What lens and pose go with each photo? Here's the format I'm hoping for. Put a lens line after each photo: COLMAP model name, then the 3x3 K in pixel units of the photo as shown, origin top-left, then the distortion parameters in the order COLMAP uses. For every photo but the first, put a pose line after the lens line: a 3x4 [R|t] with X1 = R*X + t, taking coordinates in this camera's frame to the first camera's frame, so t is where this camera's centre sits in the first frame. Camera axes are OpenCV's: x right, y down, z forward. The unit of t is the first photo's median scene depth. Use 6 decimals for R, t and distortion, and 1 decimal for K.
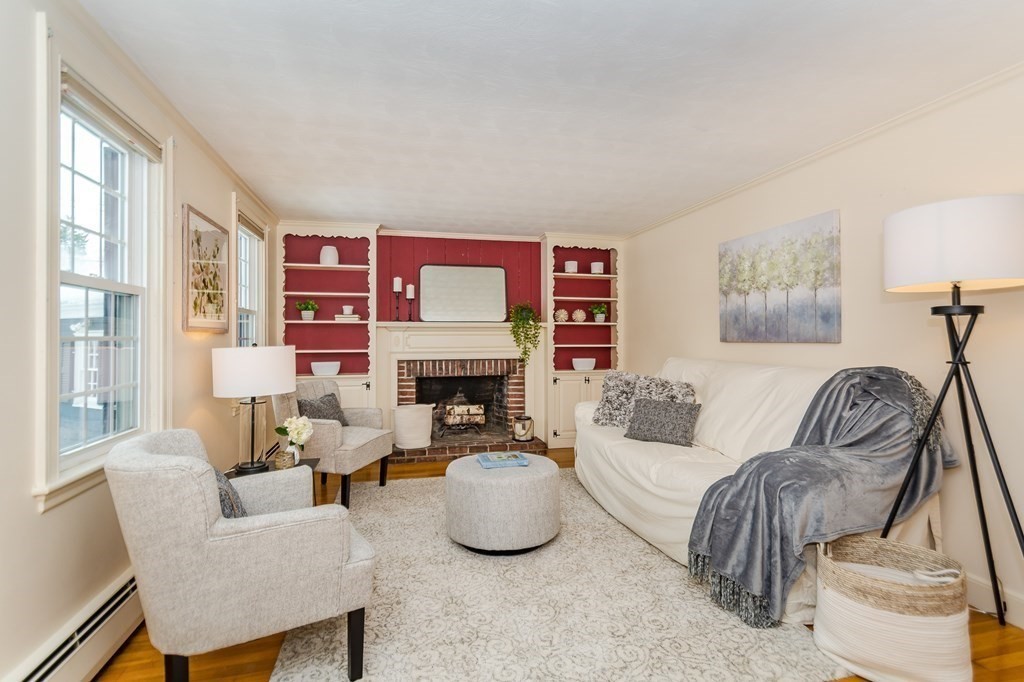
lens RADIAL K [[456.8, 0, 513.5], [0, 456.8, 346.1], [0, 0, 1]] dist [0.005256, 0.000595]
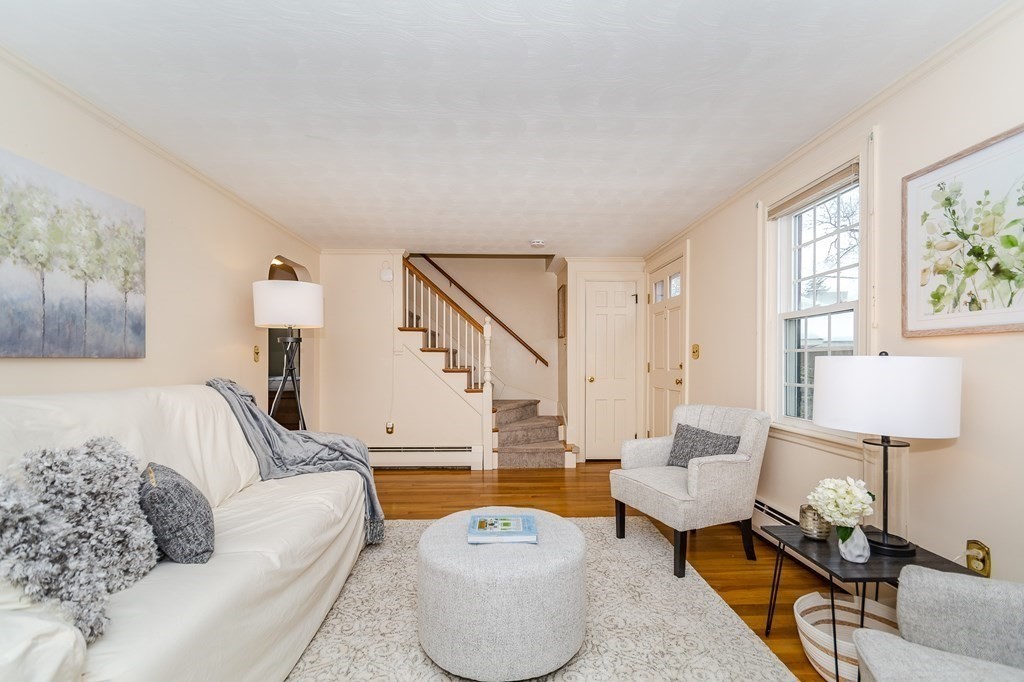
lens RADIAL K [[456.8, 0, 513.5], [0, 456.8, 346.1], [0, 0, 1]] dist [0.005256, 0.000595]
pose [[-0.975167, 0.013705, 0.221046, -0.191433], [0.009746, 0.999772, -0.018988, -0.006717], [-0.221256, -0.016362, -0.975079, 1.675934]]
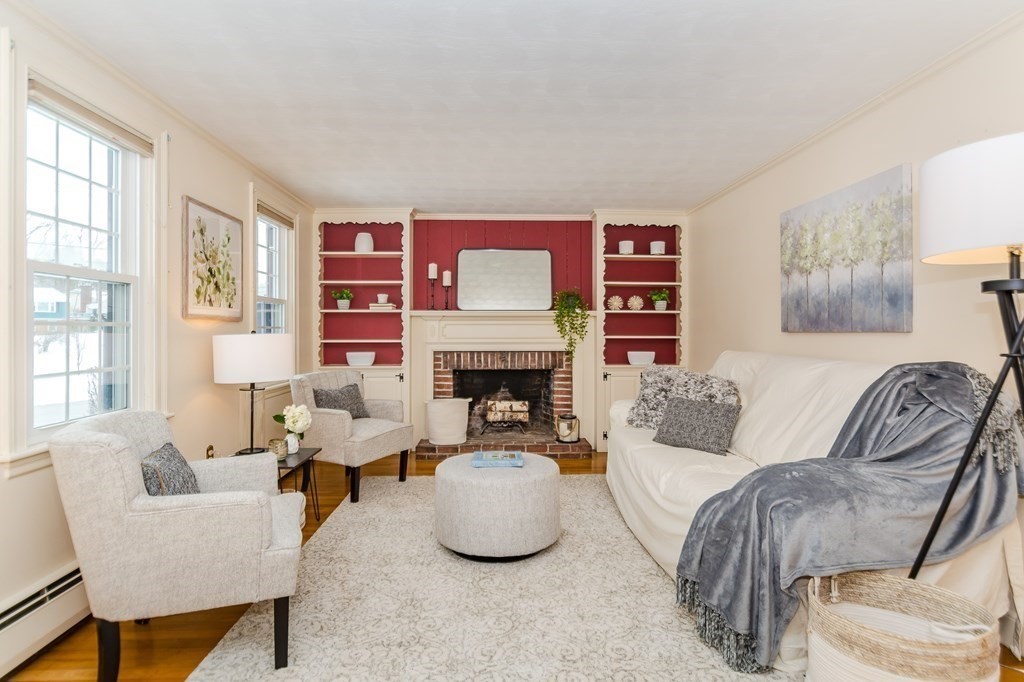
lens RADIAL K [[500.2, 0, 518.6], [0, 500.2, 344.8], [0, 0, 1]] dist [-0.005726, 0.000950]
pose [[0.981815, 0.007690, -0.189685, 0.209230], [-0.005651, 0.999920, 0.011291, 0.008838], [0.189757, -0.010014, 0.981780, 0.027967]]
